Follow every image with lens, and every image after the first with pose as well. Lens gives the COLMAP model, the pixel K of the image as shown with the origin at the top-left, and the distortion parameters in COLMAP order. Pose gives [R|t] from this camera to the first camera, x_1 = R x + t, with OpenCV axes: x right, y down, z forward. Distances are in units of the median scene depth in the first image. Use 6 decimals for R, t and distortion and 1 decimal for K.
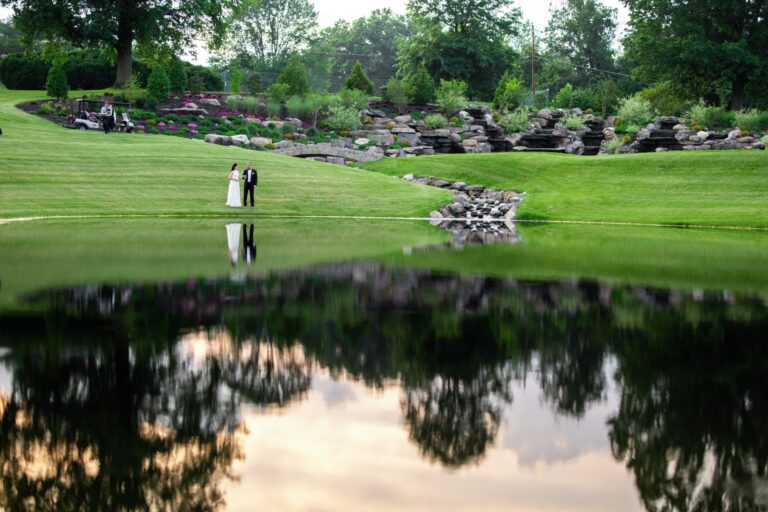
lens RADIAL K [[1230.3, 0, 384.0], [0, 1230.3, 256.0], [0, 0, 1]] dist [-0.002756, 0.992023]
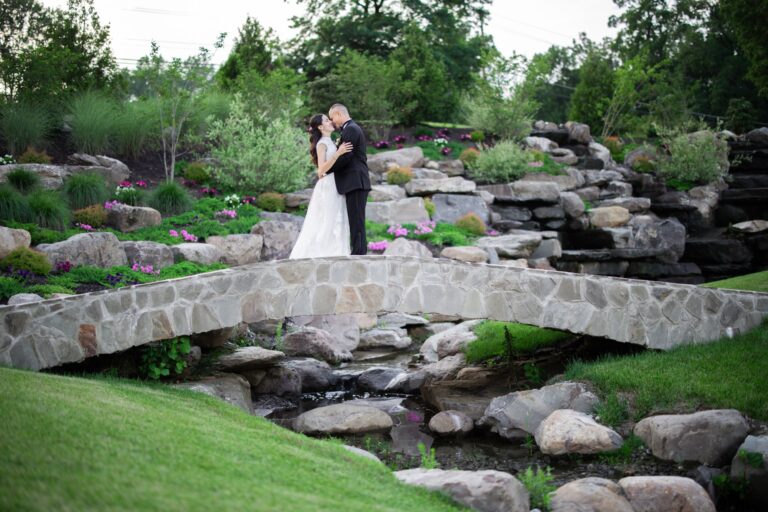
lens RADIAL K [[1230.3, 0, 384.0], [0, 1230.3, 256.0], [0, 0, 1]] dist [-0.002756, 0.992023]
pose [[0.978853, -0.043377, 0.199915, -0.065977], [0.055759, 0.996832, -0.056723, -0.066523], [-0.196821, 0.066670, 0.978170, 0.691947]]
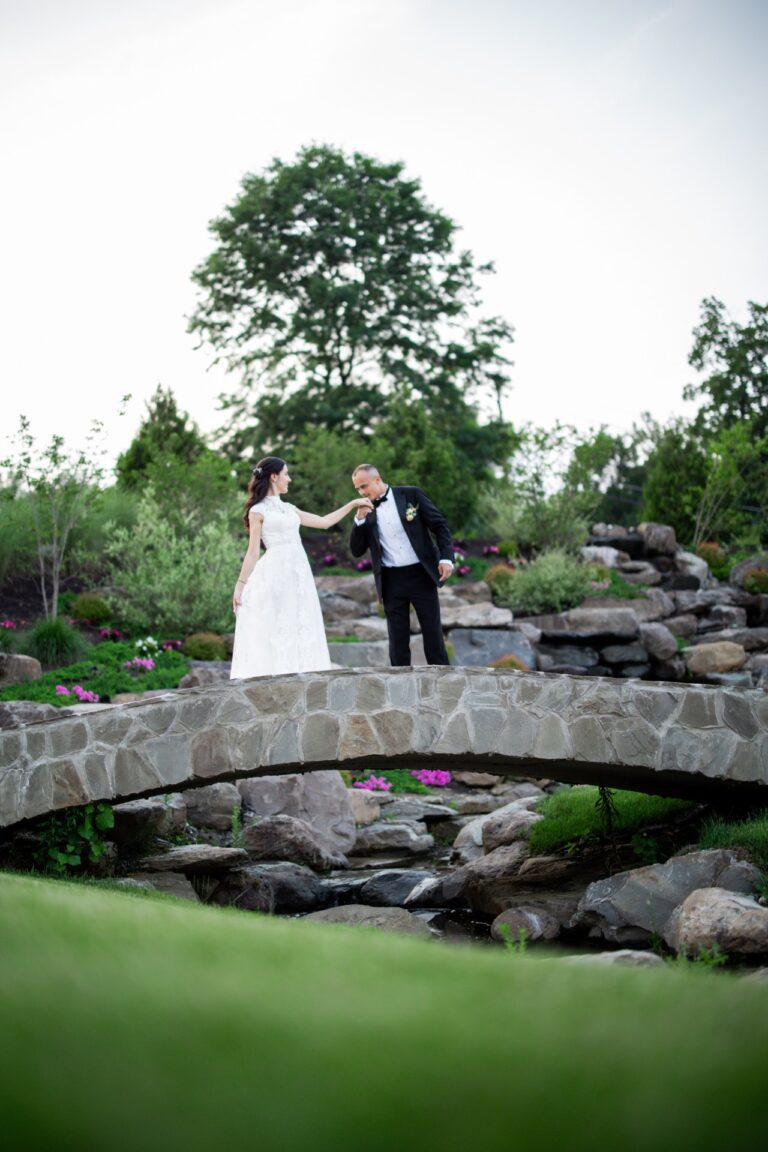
lens RADIAL K [[1845.4, 0, 384.0], [0, 1845.4, 576.0], [0, 0, 1]] dist [-0.002756, 0.992023]
pose [[0.973709, -0.058072, 0.220267, -0.068979], [0.093901, 0.983306, -0.155856, -0.060655], [-0.207539, 0.172441, 0.962908, 0.697321]]
